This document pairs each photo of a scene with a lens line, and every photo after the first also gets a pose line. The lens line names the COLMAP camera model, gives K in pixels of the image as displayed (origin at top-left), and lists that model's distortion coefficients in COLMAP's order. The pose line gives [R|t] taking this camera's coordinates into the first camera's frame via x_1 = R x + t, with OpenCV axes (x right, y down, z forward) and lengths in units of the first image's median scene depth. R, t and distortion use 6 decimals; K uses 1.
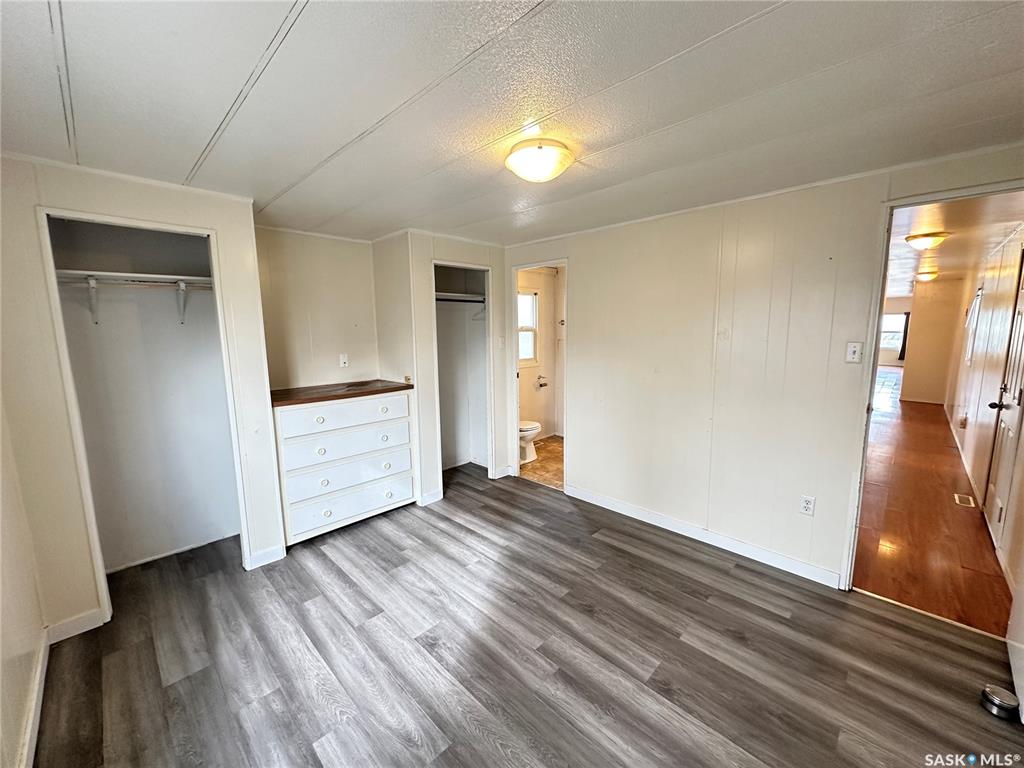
lens RADIAL K [[408.5, 0, 518.8], [0, 408.5, 384.6], [0, 0, 1]] dist [-0.000806, 0.001673]
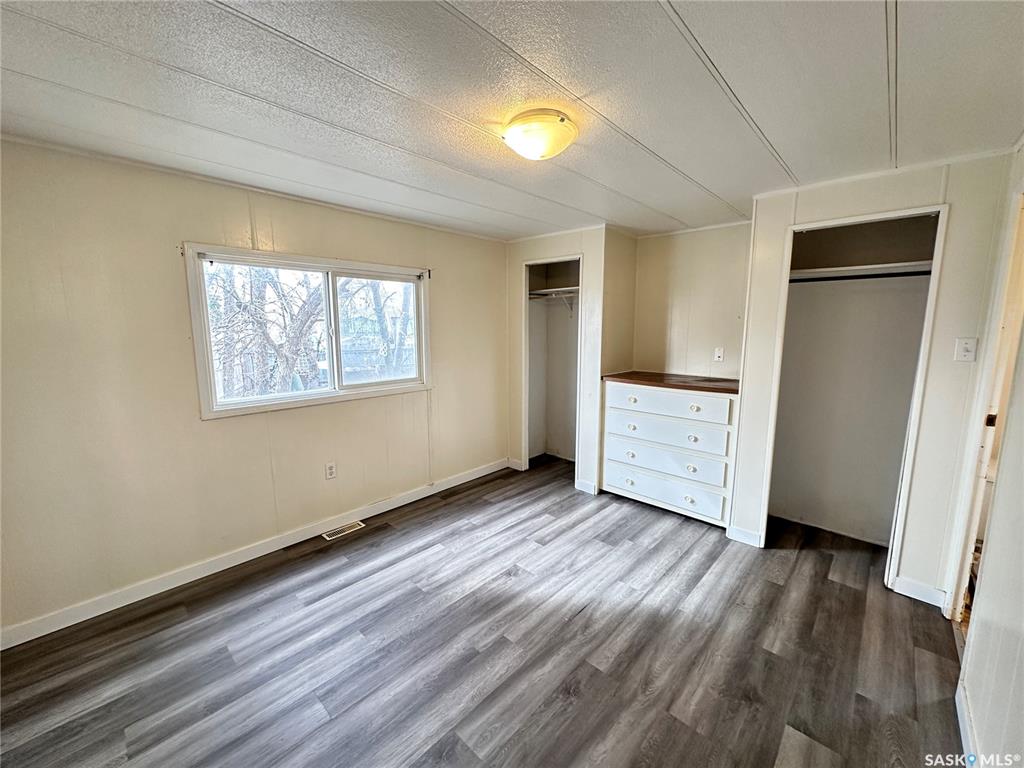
lens RADIAL K [[408.5, 0, 505.5], [0, 408.5, 384.8], [0, 0, 1]] dist [-0.000806, 0.001673]
pose [[0.010738, 0.156446, -0.987628, 0.807951], [-0.140638, 0.978104, 0.153408, -0.102076], [0.990003, 0.137251, 0.032505, 0.754280]]
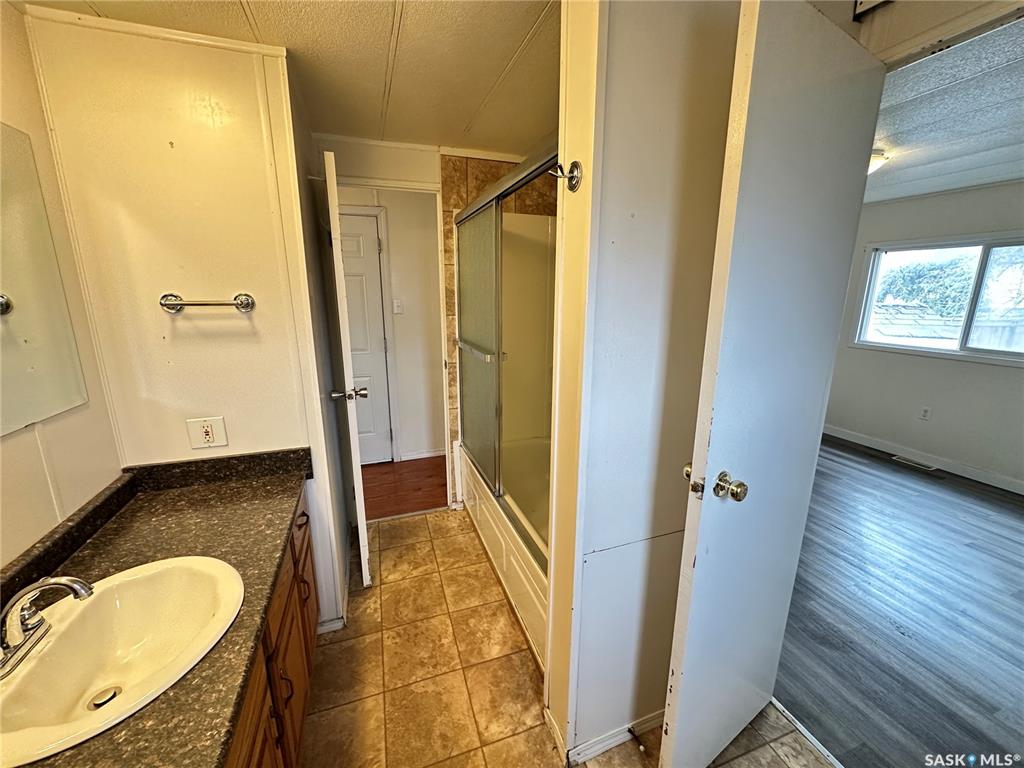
lens RADIAL K [[408.5, 0, 519.8], [0, 408.5, 386.6], [0, 0, 1]] dist [-0.000806, 0.001673]
pose [[-0.899748, -0.086965, 0.427657, 0.306993], [0.070935, 0.937769, 0.339938, -0.302057], [-0.430606, 0.336195, -0.837587, 2.243849]]
